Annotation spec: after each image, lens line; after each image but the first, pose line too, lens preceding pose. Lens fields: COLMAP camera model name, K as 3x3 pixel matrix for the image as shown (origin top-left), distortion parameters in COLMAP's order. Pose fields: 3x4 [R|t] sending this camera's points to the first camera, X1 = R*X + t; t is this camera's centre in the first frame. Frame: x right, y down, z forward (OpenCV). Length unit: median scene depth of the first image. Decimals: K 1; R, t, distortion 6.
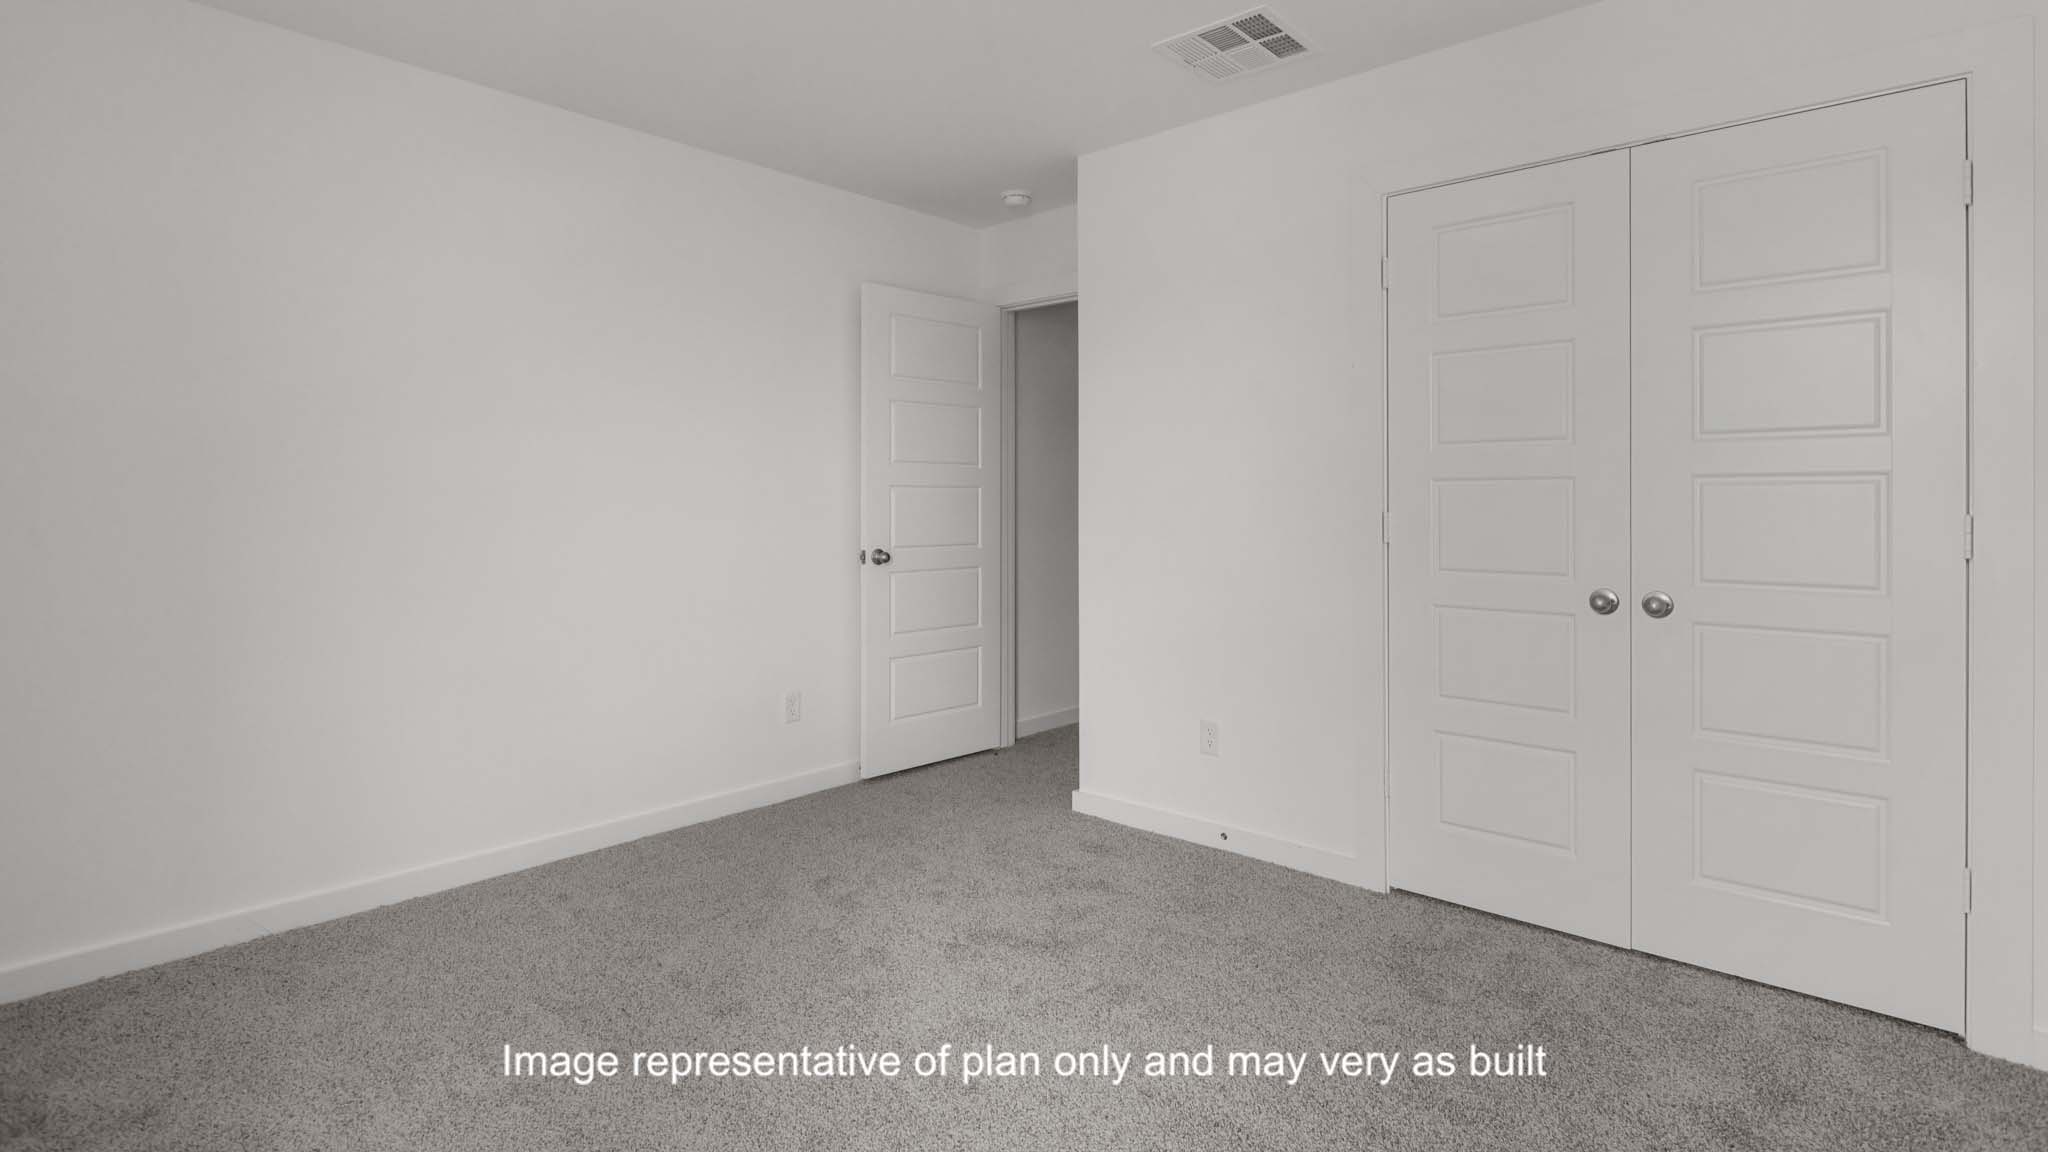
lens RADIAL K [[993.2, 0, 1024.0], [0, 993.2, 576.0], [0, 0, 1]] dist [-0.001922, -0.000933]
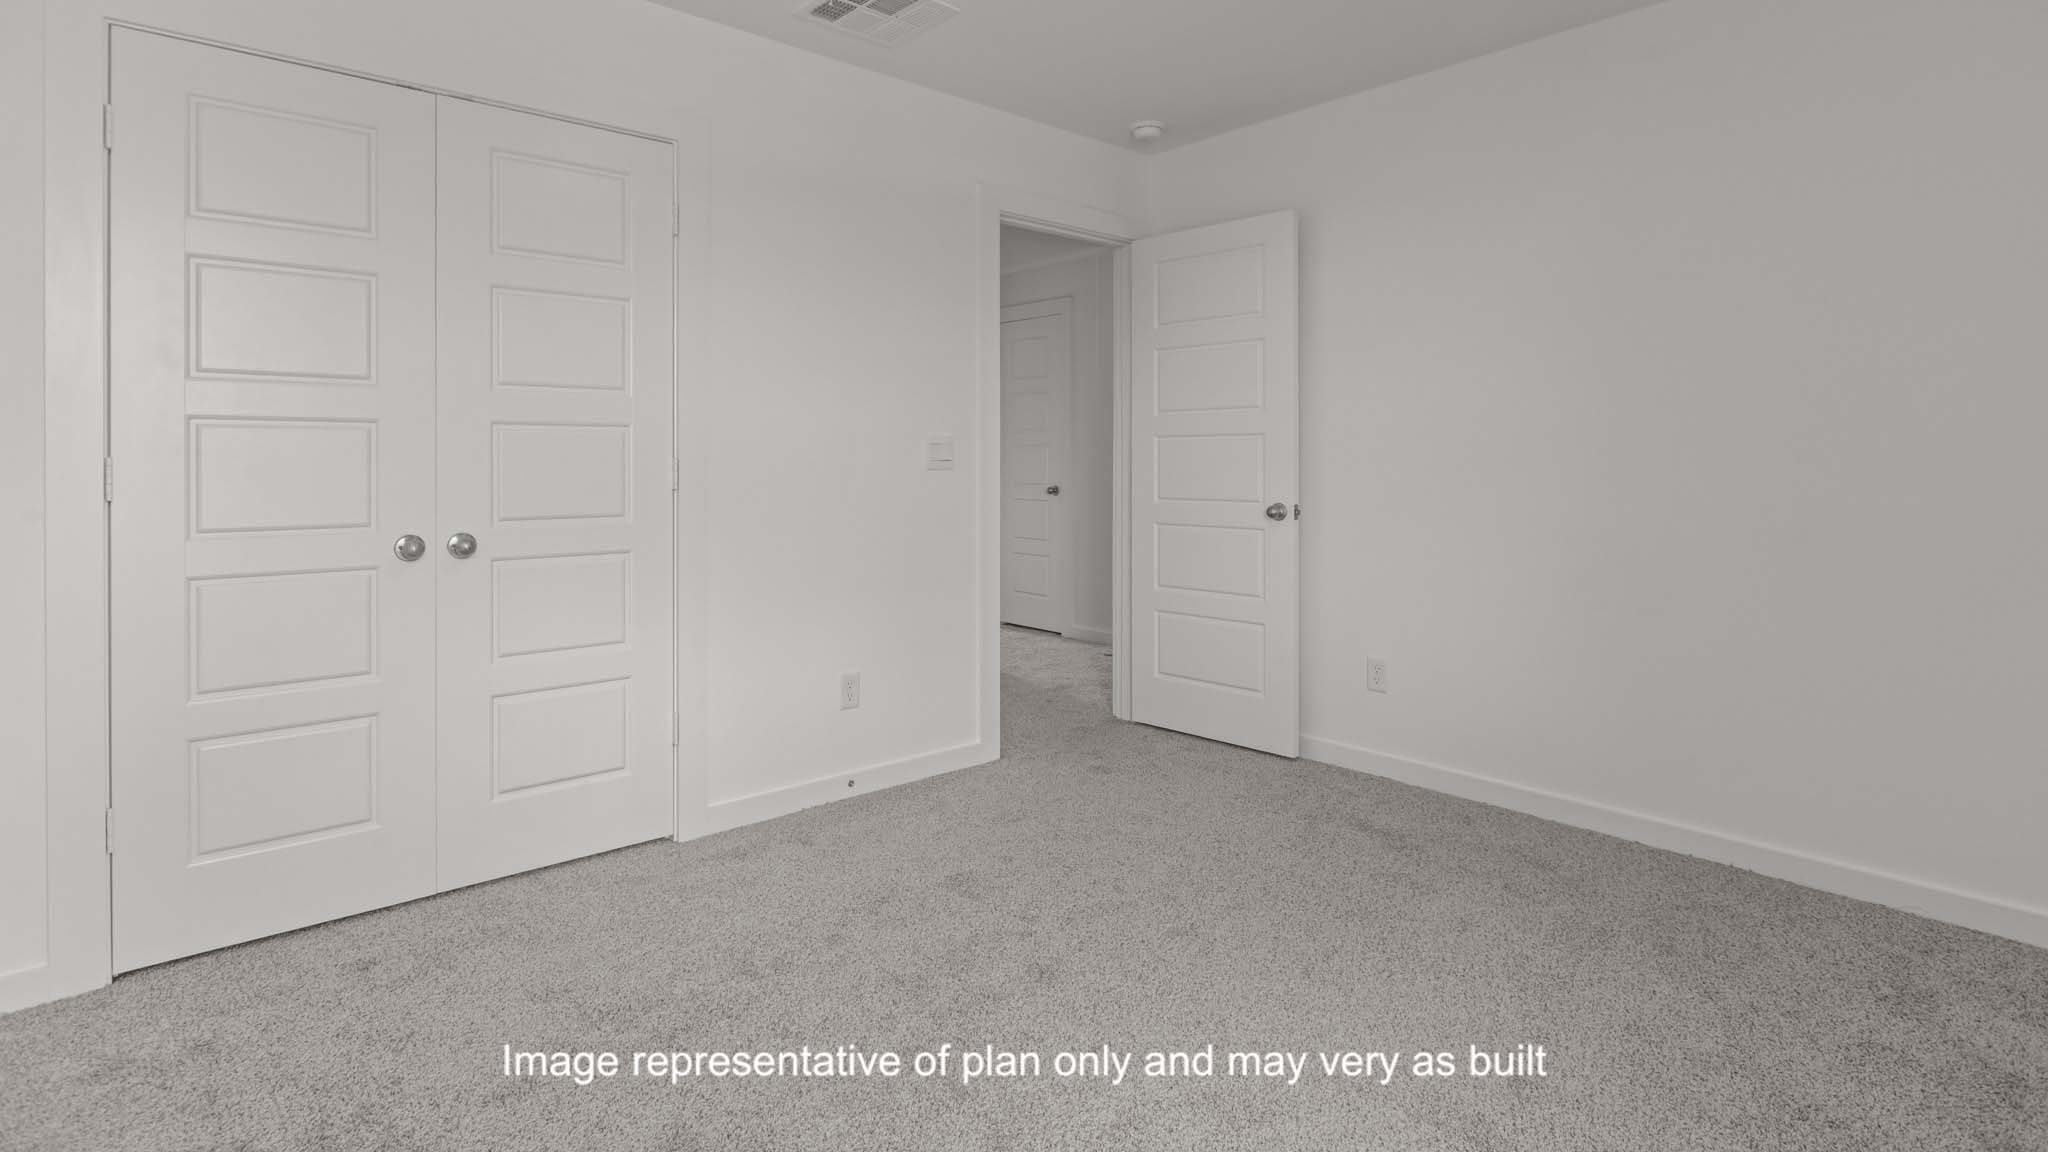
lens RADIAL K [[993.2, 0, 1024.0], [0, 993.2, 576.0], [0, 0, 1]] dist [-0.001922, -0.000933]
pose [[0.121445, -0.109067, 0.986588, -0.328066], [0.054989, 0.993158, 0.103024, -0.013995], [-0.991074, 0.041739, 0.126612, 0.314888]]
